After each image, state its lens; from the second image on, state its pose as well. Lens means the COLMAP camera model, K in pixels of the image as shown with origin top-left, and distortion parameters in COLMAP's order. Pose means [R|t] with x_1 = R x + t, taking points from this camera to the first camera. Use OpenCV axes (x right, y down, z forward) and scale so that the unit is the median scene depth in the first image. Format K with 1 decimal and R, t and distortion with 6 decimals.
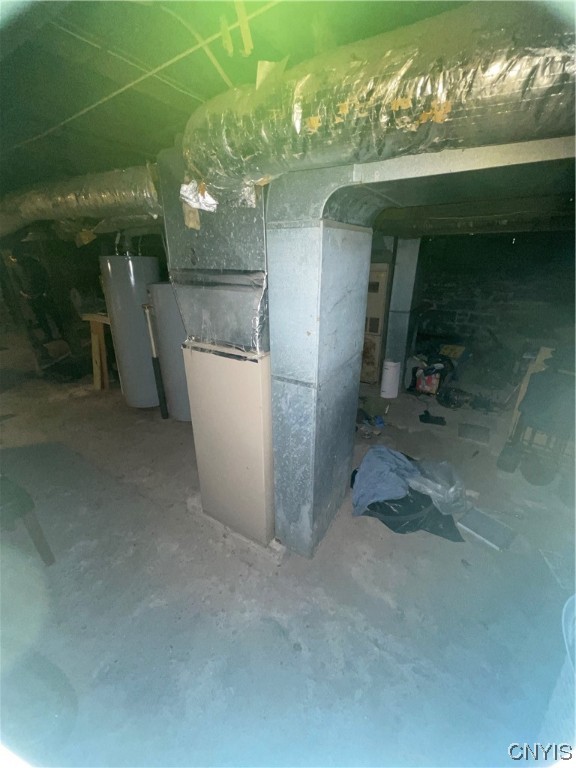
lens RADIAL K [[312.2, 0, 288.0], [0, 312.2, 384.0], [0, 0, 1]] dist [-0.009730, 0.000153]
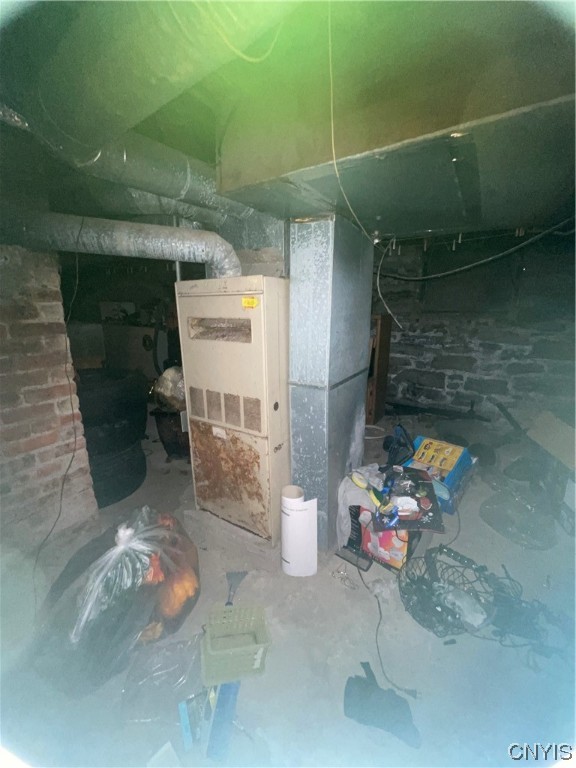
lens RADIAL K [[312.2, 0, 288.0], [0, 312.2, 384.0], [0, 0, 1]] dist [-0.009730, 0.000153]
pose [[0.999953, 0.009450, 0.002209, 0.293649], [-0.008985, 0.987520, -0.157239, -0.146269], [-0.003667, 0.157212, 0.987558, 0.502206]]
